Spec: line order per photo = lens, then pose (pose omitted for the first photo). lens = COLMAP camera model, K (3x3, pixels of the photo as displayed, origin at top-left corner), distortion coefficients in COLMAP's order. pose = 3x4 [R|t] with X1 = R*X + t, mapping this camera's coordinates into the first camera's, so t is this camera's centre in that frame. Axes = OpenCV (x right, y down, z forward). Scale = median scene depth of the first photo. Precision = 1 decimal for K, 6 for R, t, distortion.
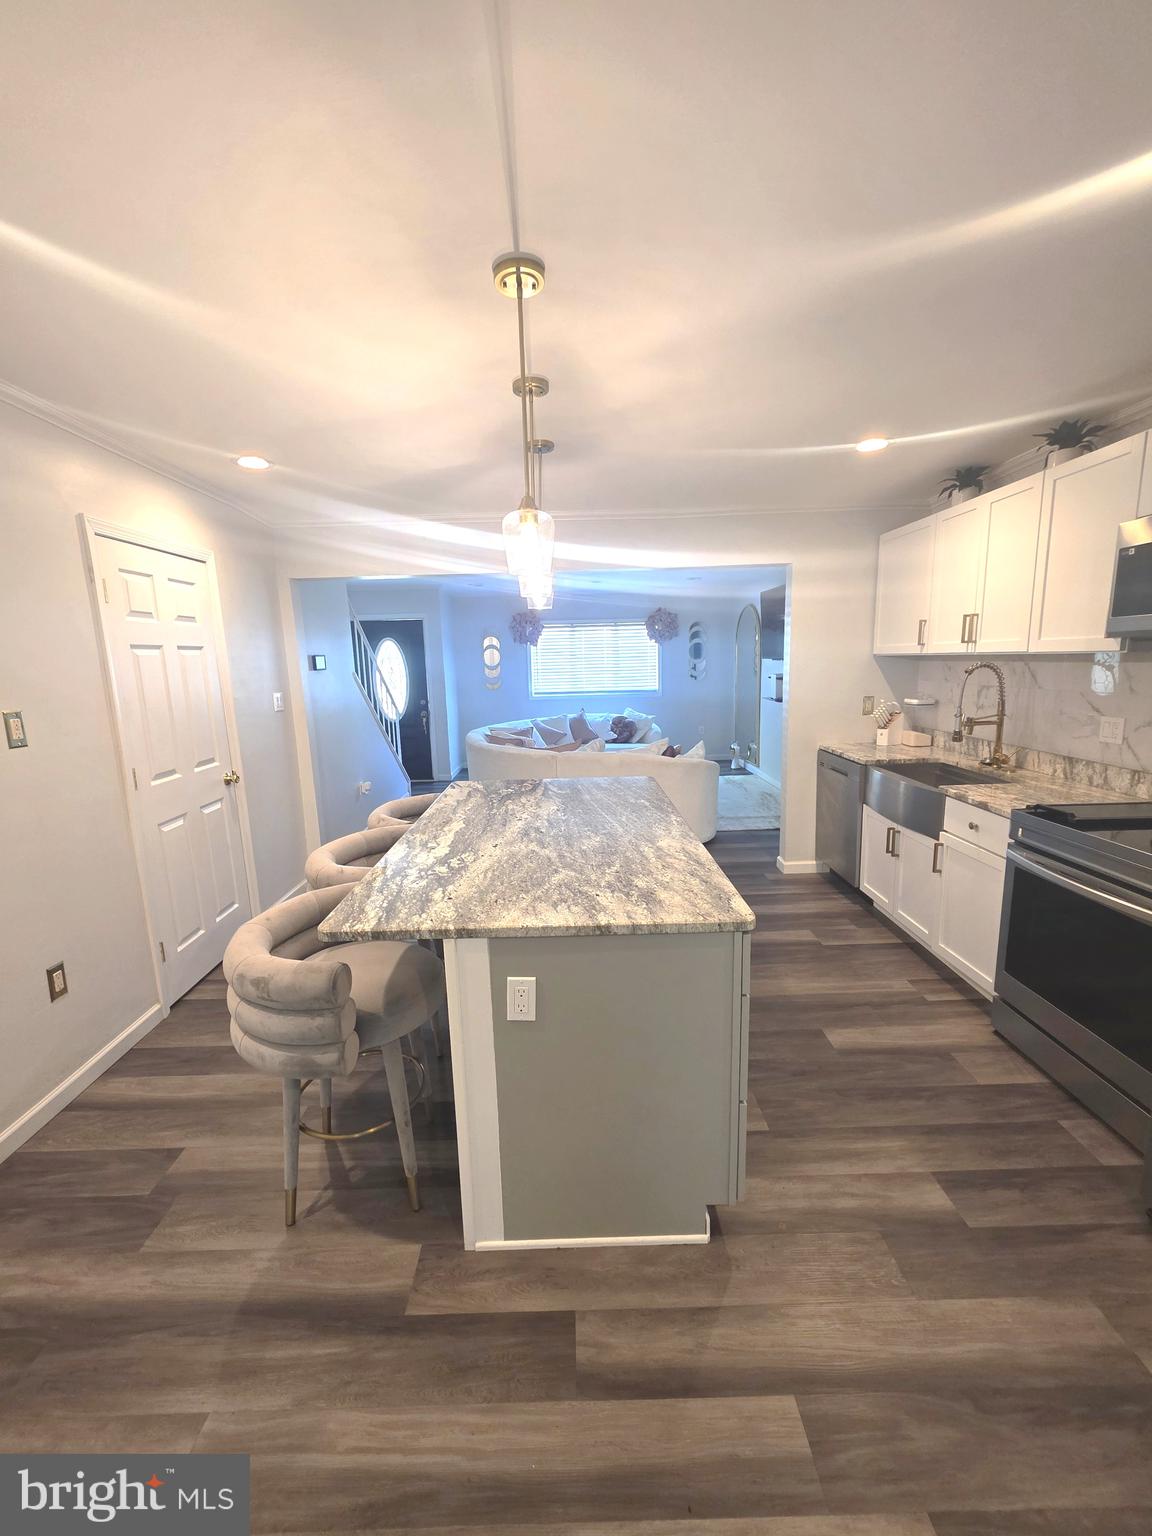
lens RADIAL K [[612.0, 0, 571.2], [0, 612.0, 765.6], [0, 0, 1]] dist [0.001179, 0.000032]
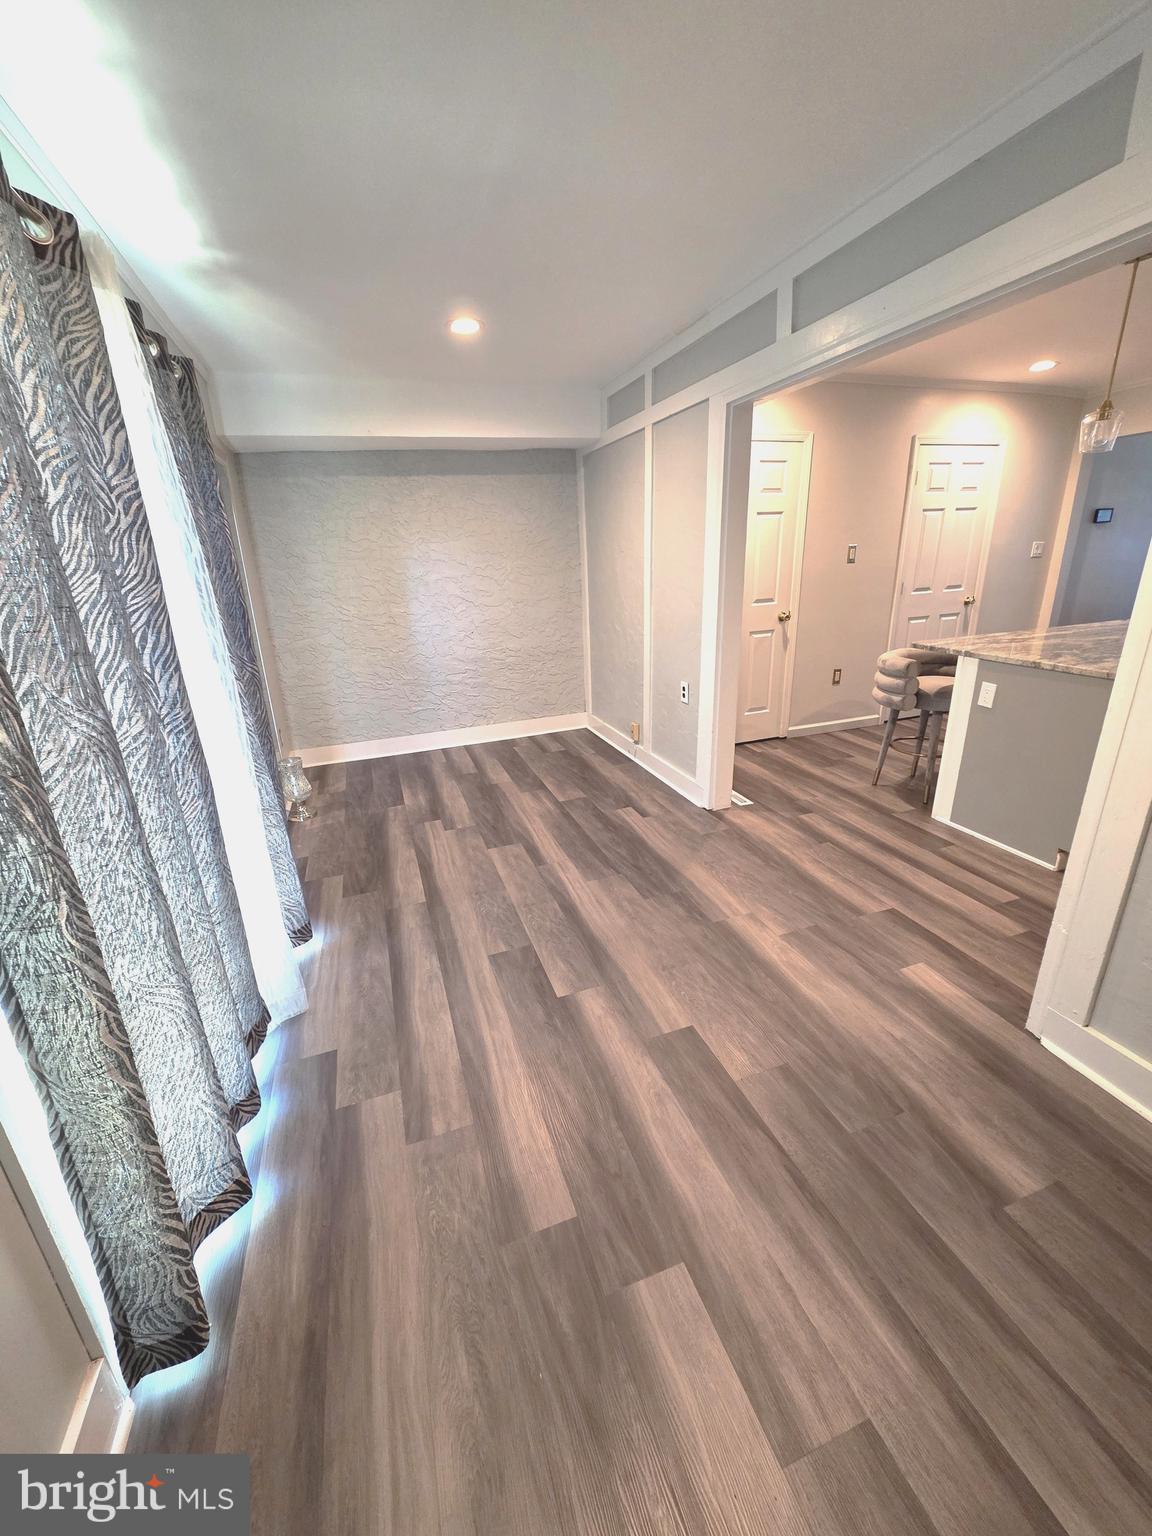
lens RADIAL K [[612.0, 0, 571.2], [0, 612.0, 765.6], [0, 0, 1]] dist [0.001179, 0.000032]
pose [[0.316595, 0.323103, -0.891836, 0.926747], [-0.132491, 0.946046, 0.295709, 0.136450], [0.939263, 0.024540, 0.342321, -0.639769]]
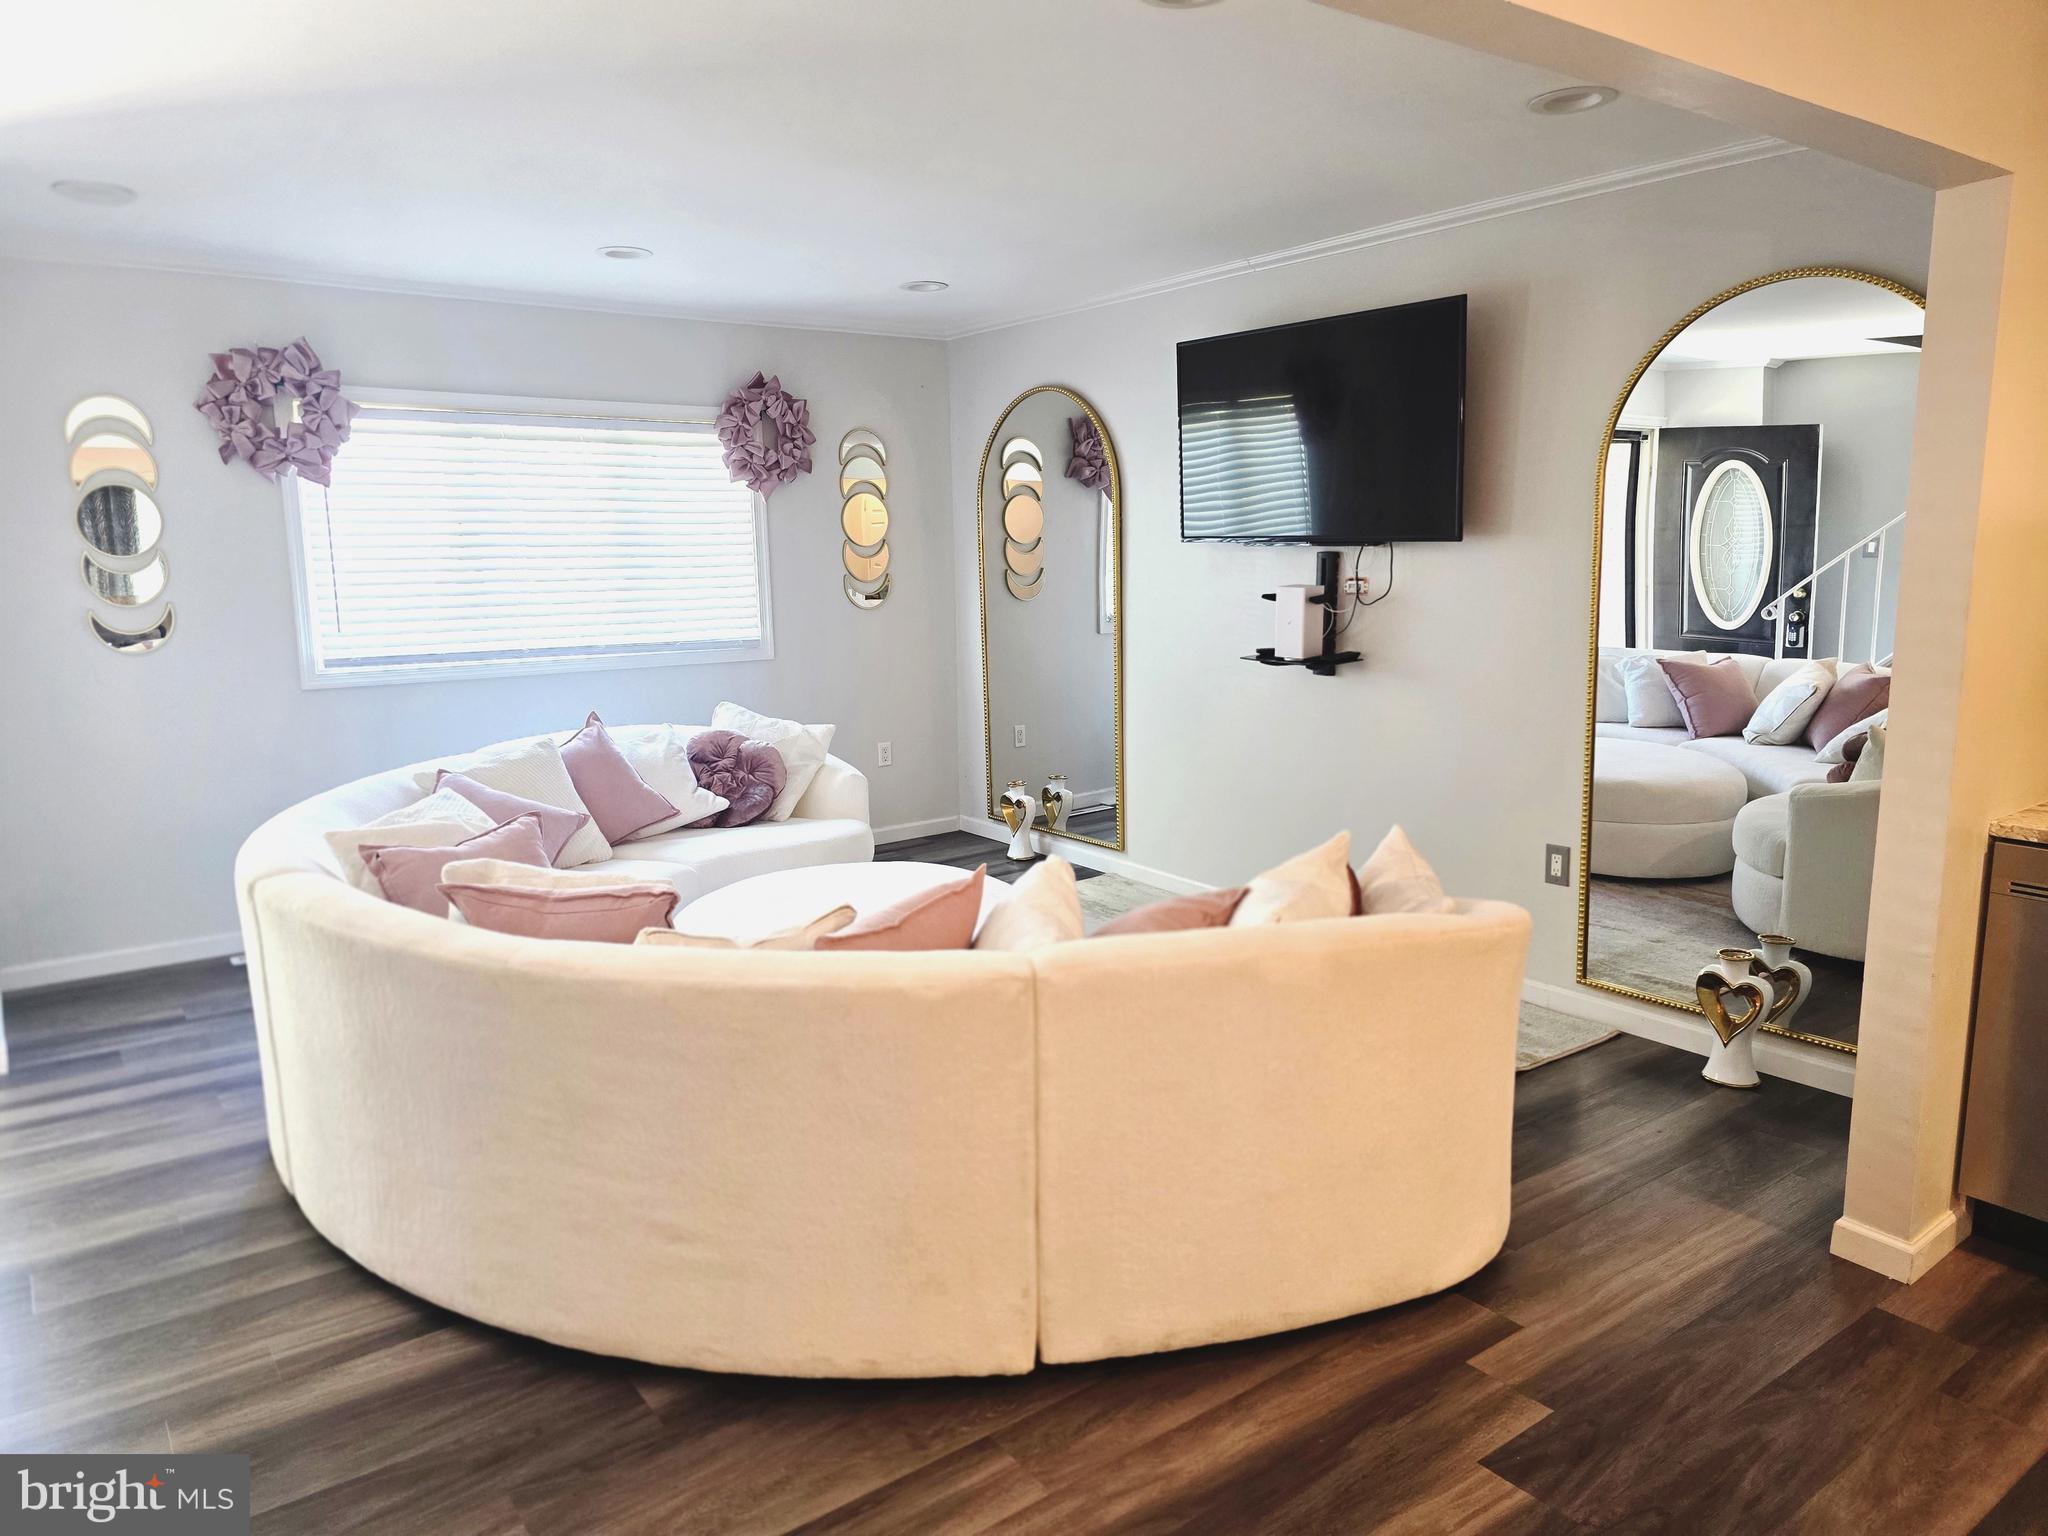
lens RADIAL K [[1380.3, 0, 1024.0], [0, 1380.3, 768.0], [0, 0, 1]] dist [0.060829, -0.000774]
pose [[0.805283, -0.082441, 0.587131, -0.720317], [0.092776, 0.995608, 0.012549, -0.220102], [-0.585587, 0.044366, 0.809394, 1.416420]]
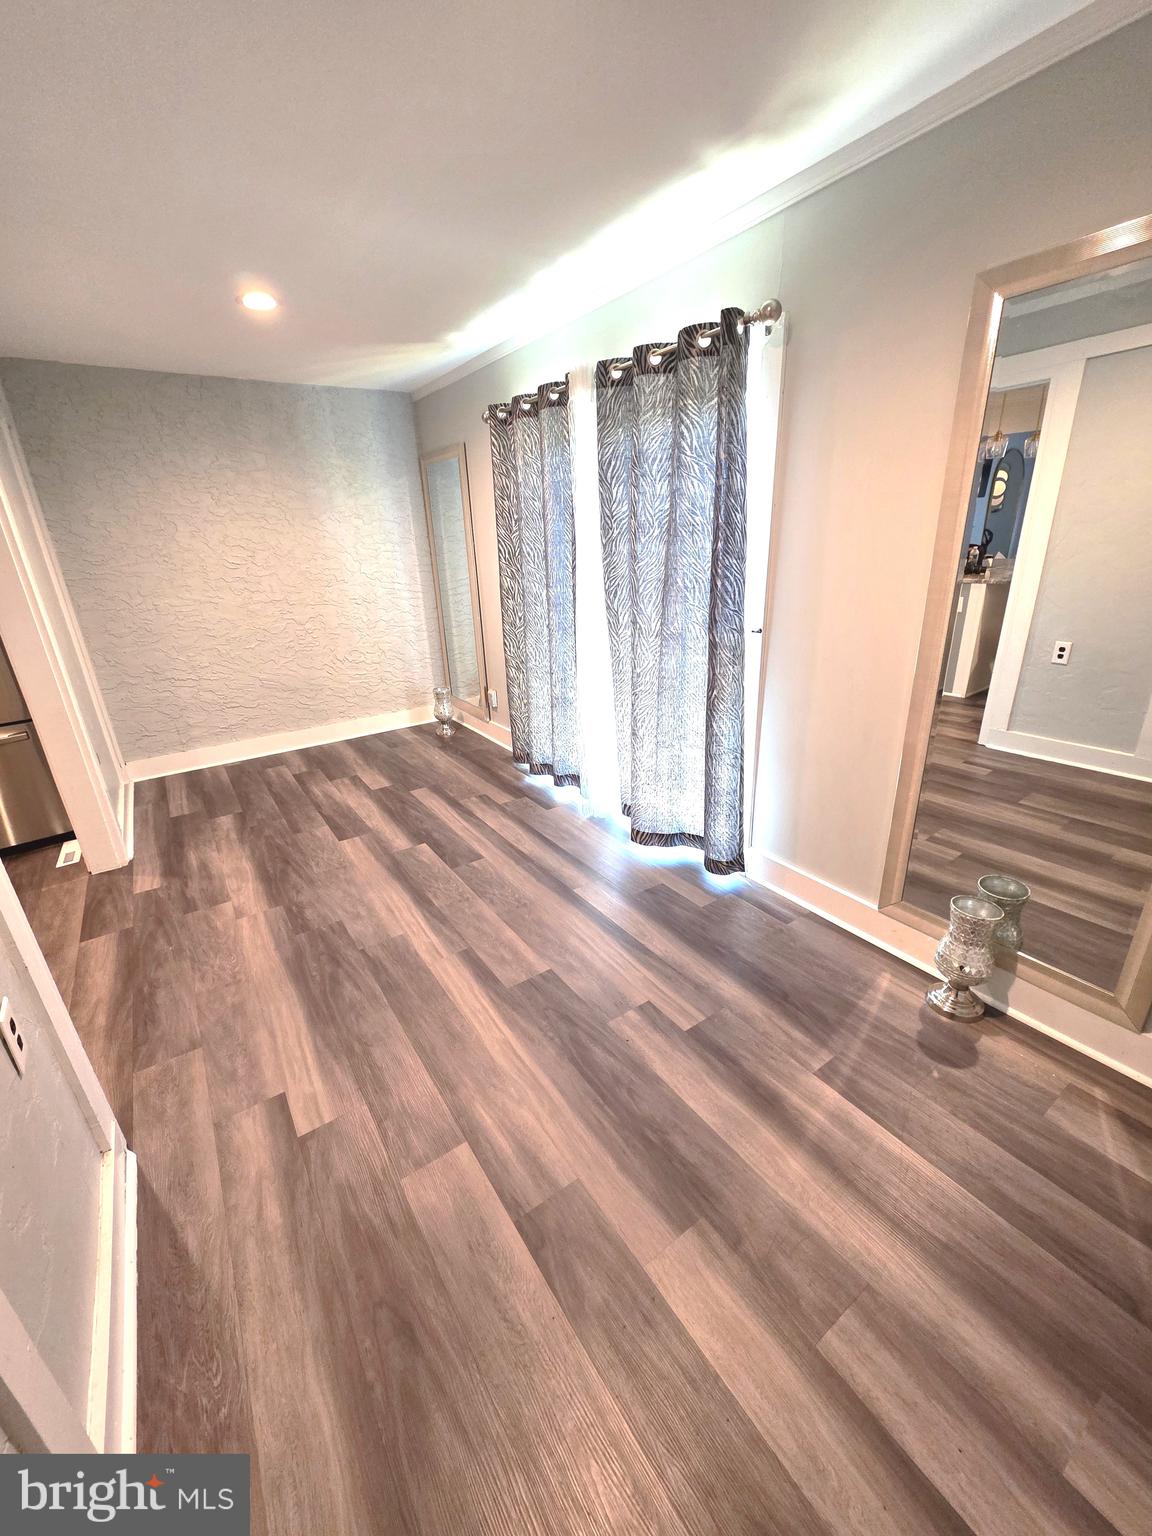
lens RADIAL K [[612.0, 0, 571.2], [0, 612.0, 765.6], [0, 0, 1]] dist [0.001179, 0.000032]
pose [[-0.553145, -0.245187, 0.796187, -1.179134], [0.199471, 0.888930, 0.412329, 0.076134], [-0.808852, 0.386894, -0.442799, -0.013169]]
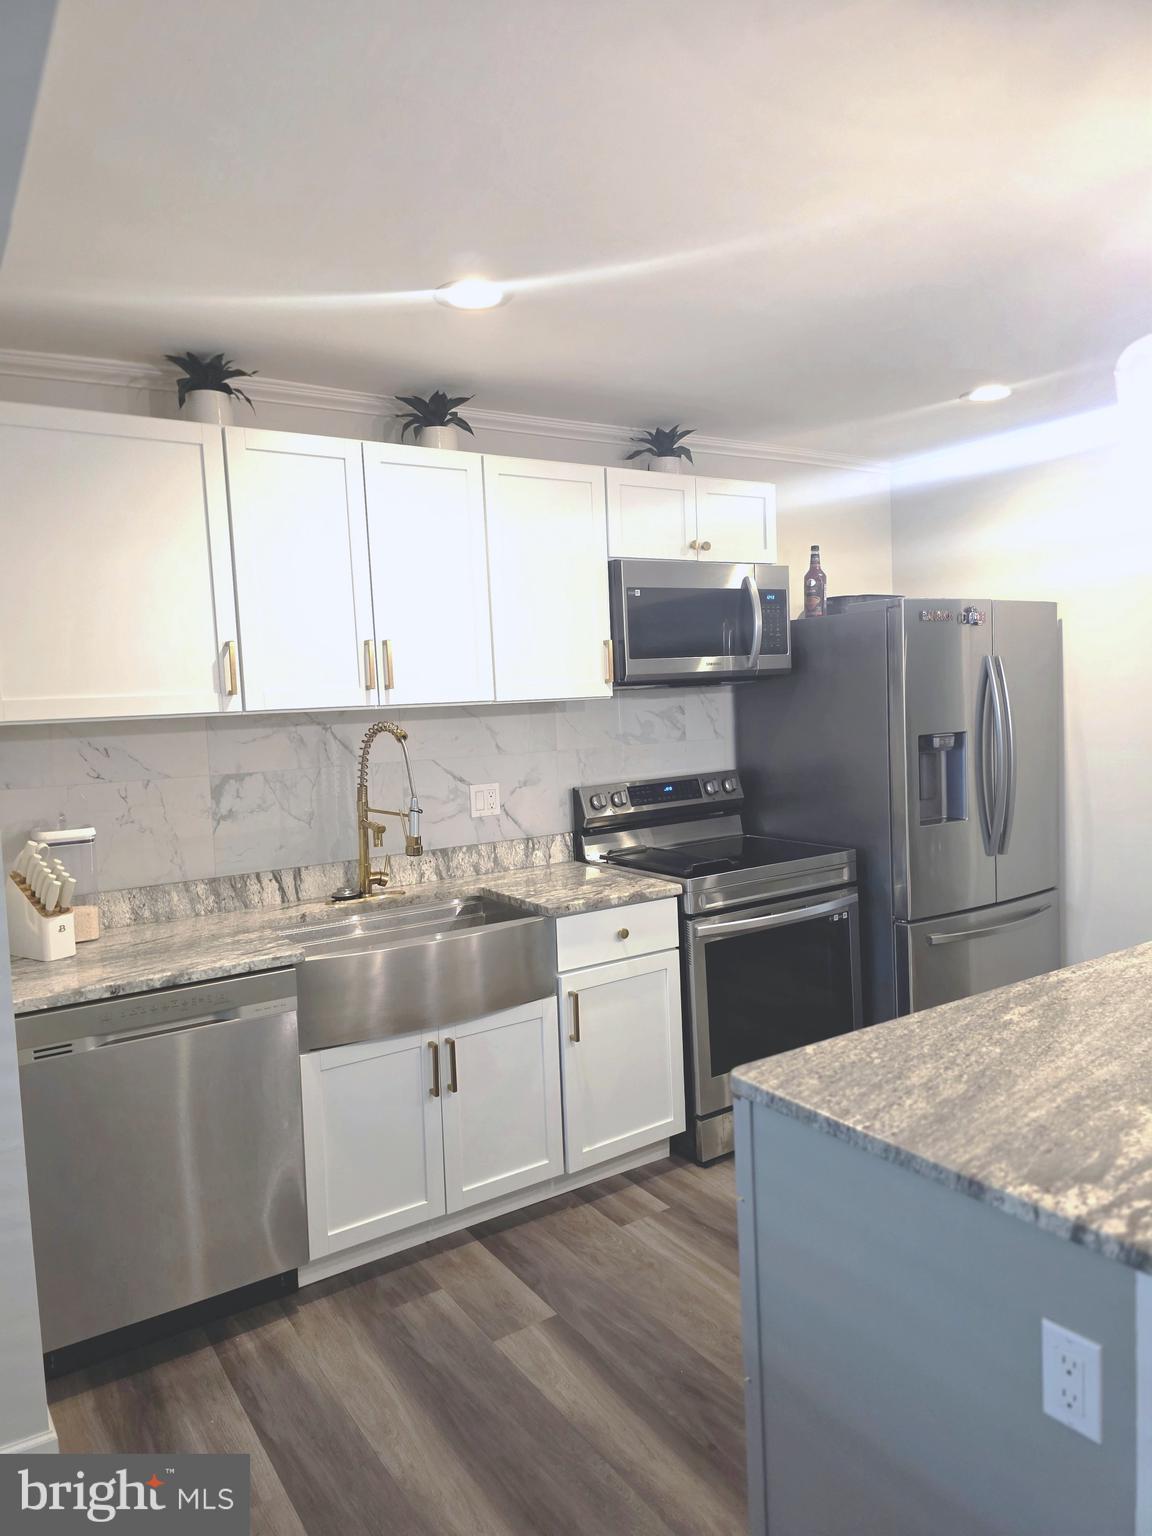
lens RADIAL K [[1035.2, 0, 576.0], [0, 1035.2, 768.0], [0, 0, 1]] dist [0.060829, -0.000774]
pose [[-0.544941, -0.009688, 0.838418, -0.397583], [0.200529, 0.969410, 0.141538, -0.331577], [-0.814142, 0.245257, -0.526329, 1.997326]]
